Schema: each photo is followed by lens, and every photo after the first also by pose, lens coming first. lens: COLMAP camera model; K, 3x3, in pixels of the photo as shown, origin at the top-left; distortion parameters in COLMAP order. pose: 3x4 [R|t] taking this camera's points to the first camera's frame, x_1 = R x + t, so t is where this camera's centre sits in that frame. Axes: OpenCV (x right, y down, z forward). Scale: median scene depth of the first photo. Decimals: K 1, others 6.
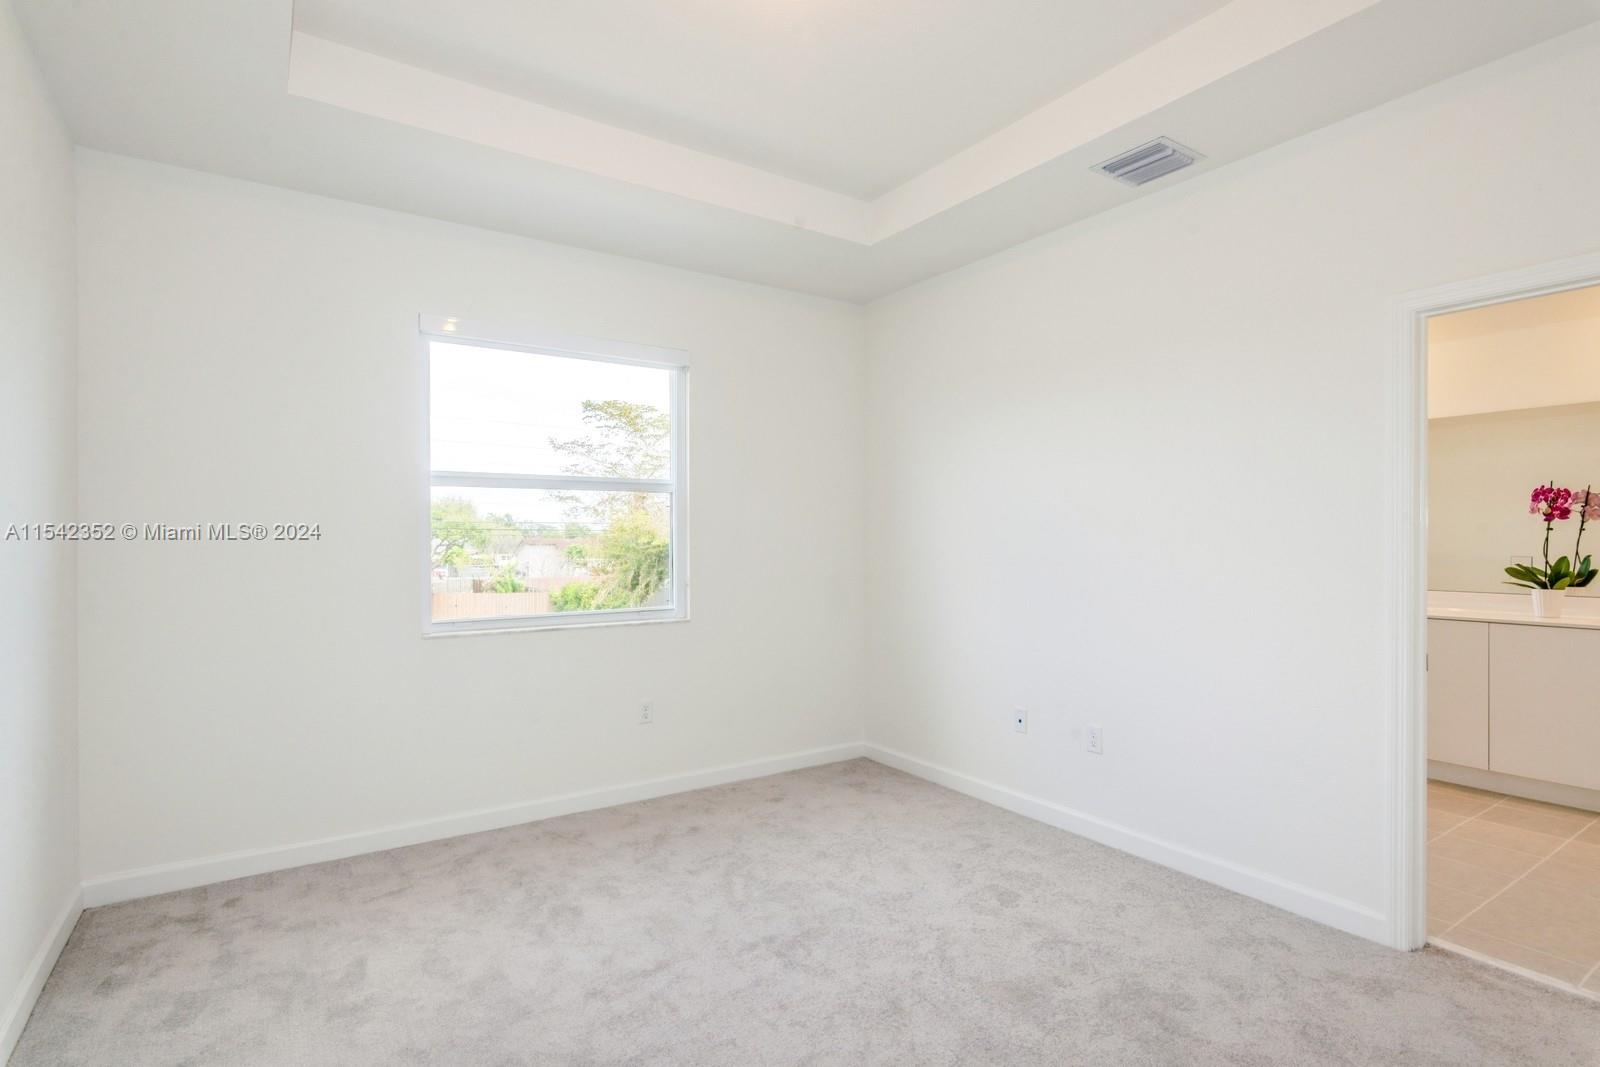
lens RADIAL K [[789.4, 0, 792.4], [0, 789.4, 543.3], [0, 0, 1]] dist [0.001194, -0.001056]
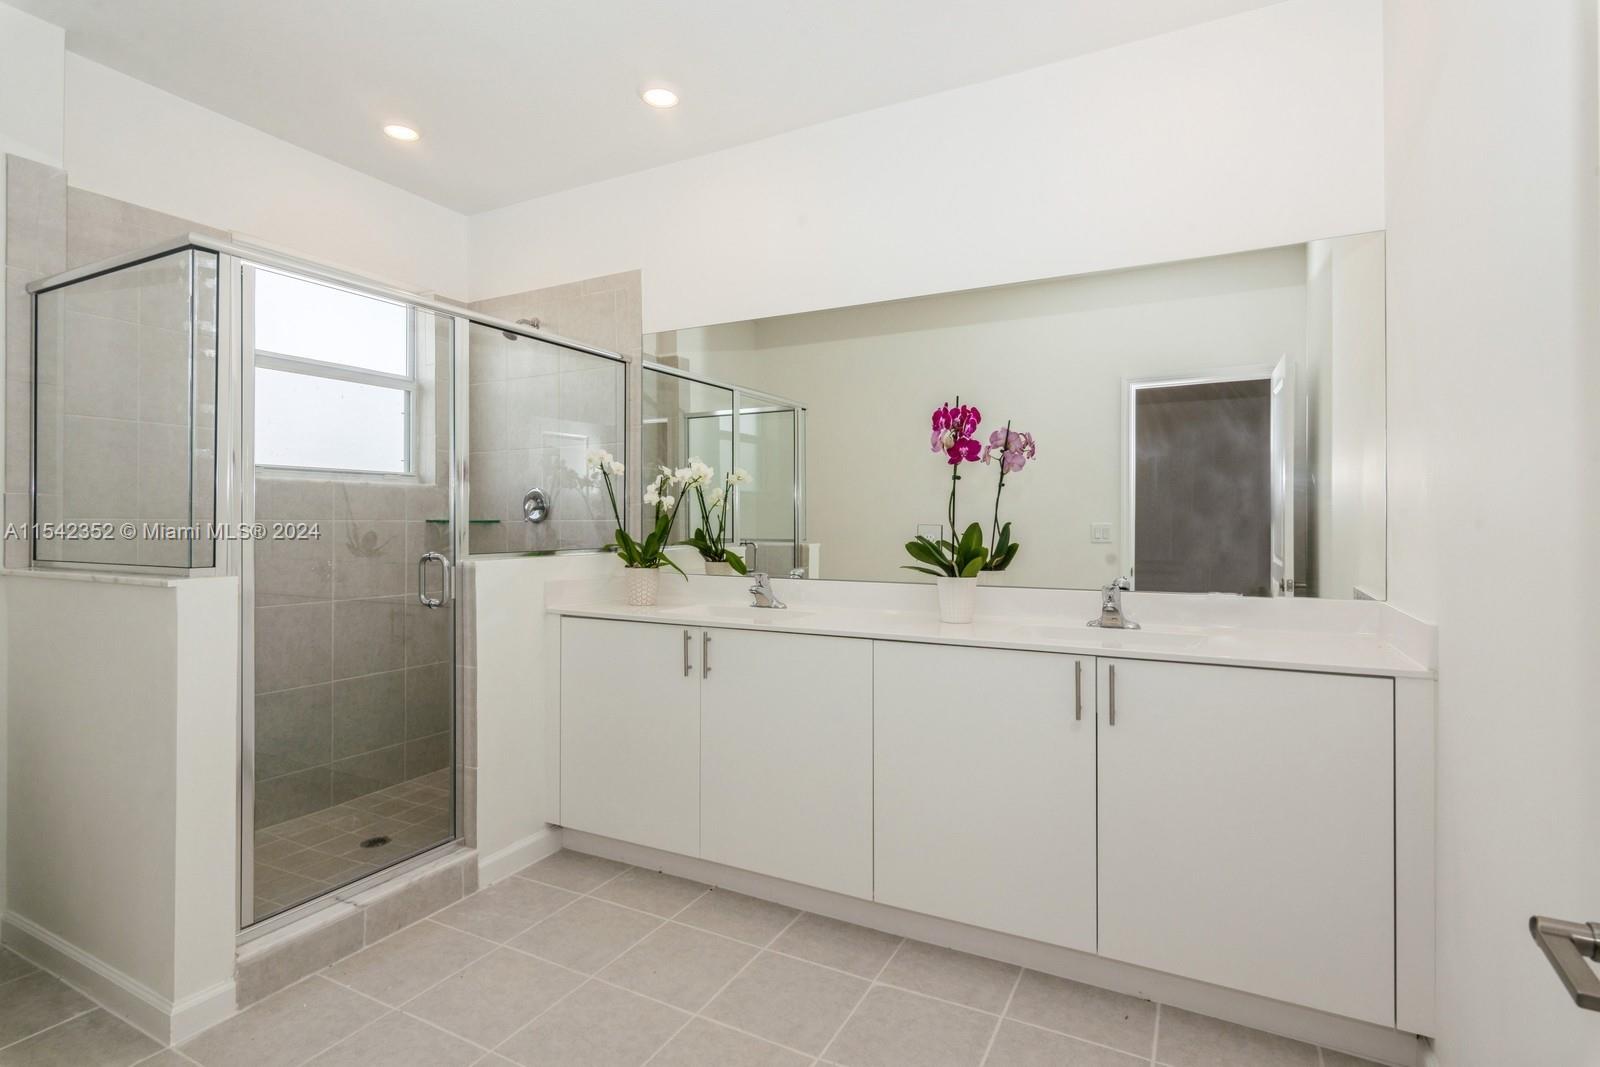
lens RADIAL K [[789.4, 0, 799.4], [0, 789.4, 525.7], [0, 0, 1]] dist [0.001194, -0.001056]
pose [[0.876718, 0.001471, 0.481003, 0.536770], [0.000200, 0.999994, -0.003422, 0.019756], [-0.481005, 0.003097, 0.876712, 0.503301]]
